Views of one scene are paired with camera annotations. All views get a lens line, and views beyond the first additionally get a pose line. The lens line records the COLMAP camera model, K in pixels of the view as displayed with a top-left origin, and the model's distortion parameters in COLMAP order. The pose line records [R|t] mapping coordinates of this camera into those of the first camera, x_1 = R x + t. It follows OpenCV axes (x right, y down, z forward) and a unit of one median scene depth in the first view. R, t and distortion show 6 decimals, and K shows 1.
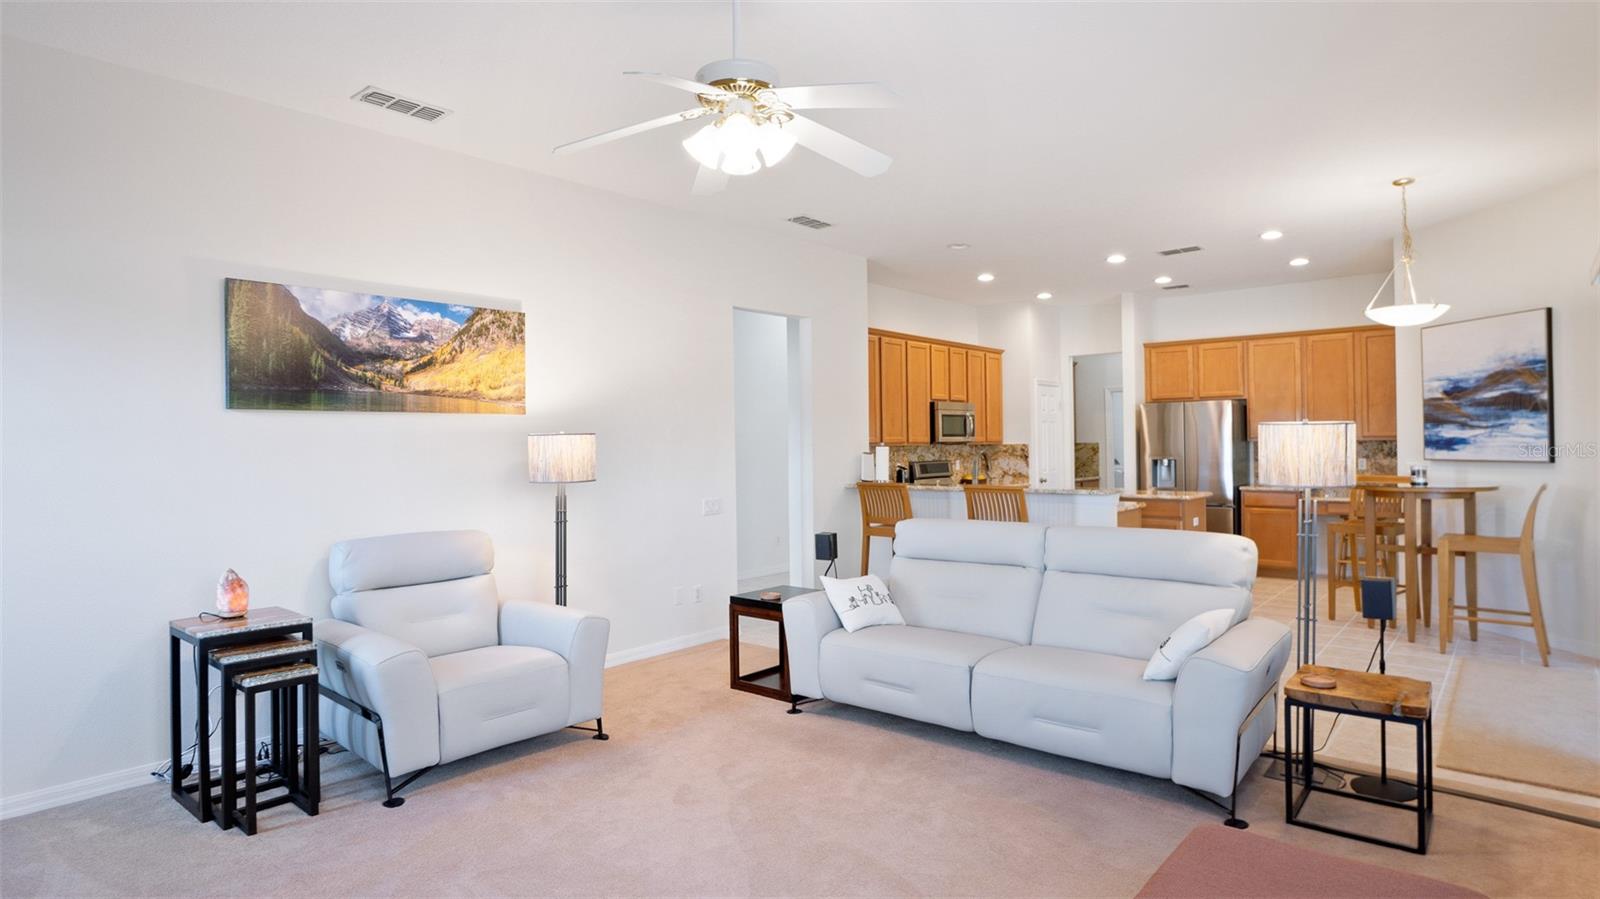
lens RADIAL K [[856.1, 0, 809.5], [0, 856.1, 448.7], [0, 0, 1]] dist [0.004231, 0.000871]
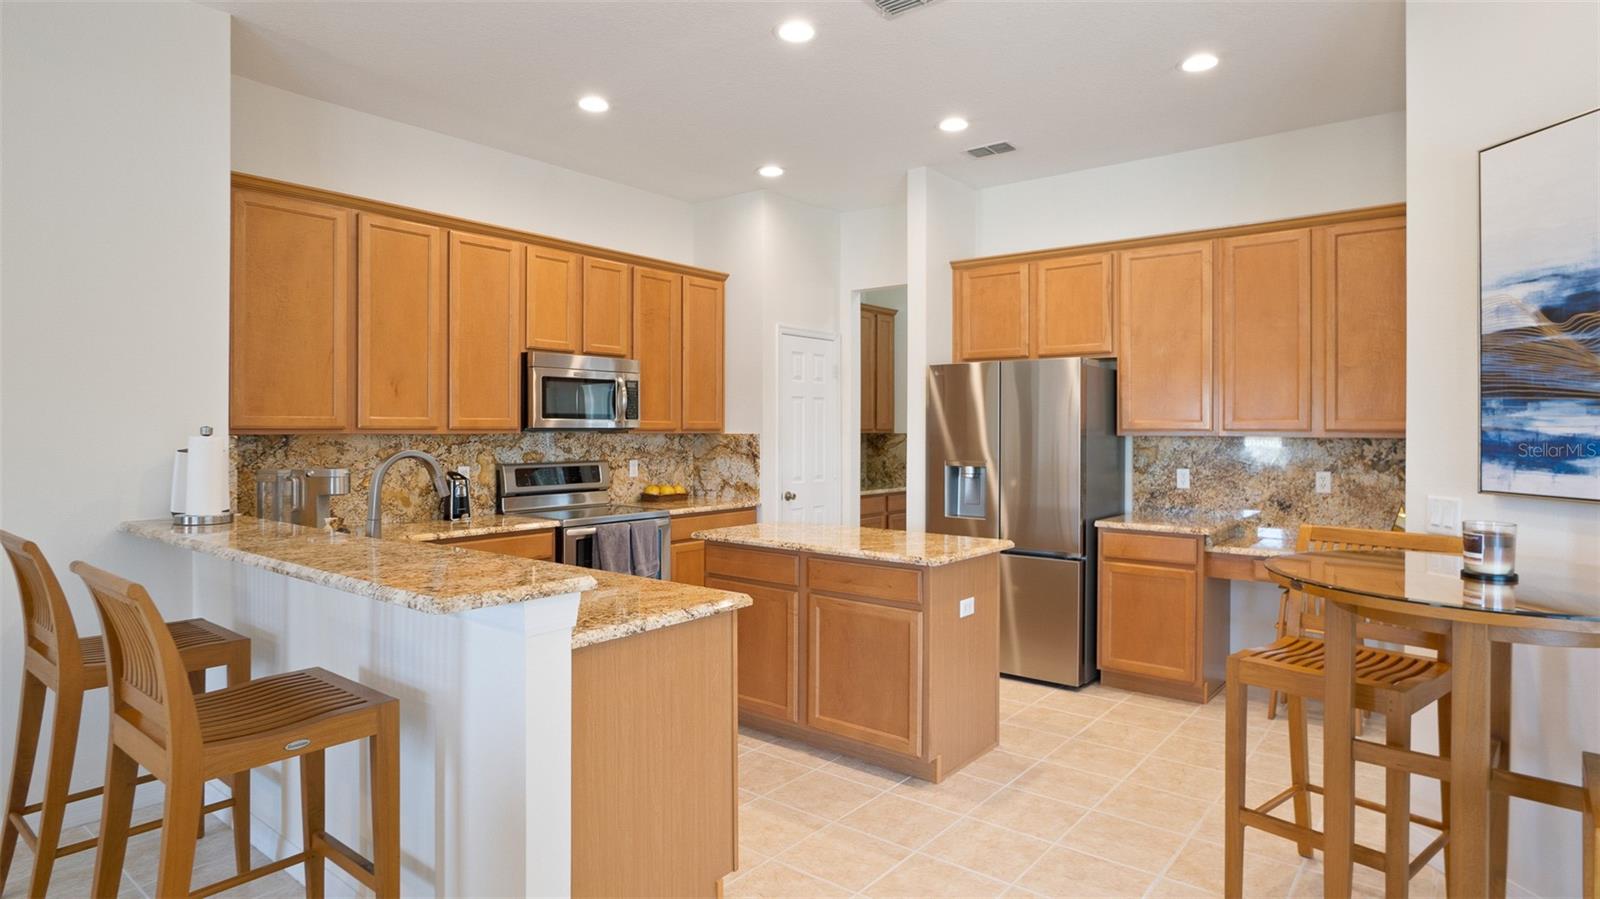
lens RADIAL K [[856.1, 0, 796.6], [0, 856.1, 437.0], [0, 0, 1]] dist [0.004231, 0.000871]
pose [[0.999734, 0.014961, 0.017581, 0.304950], [-0.015021, 0.999882, 0.003249, -0.006579], [-0.017530, -0.003512, 0.999840, 0.469704]]
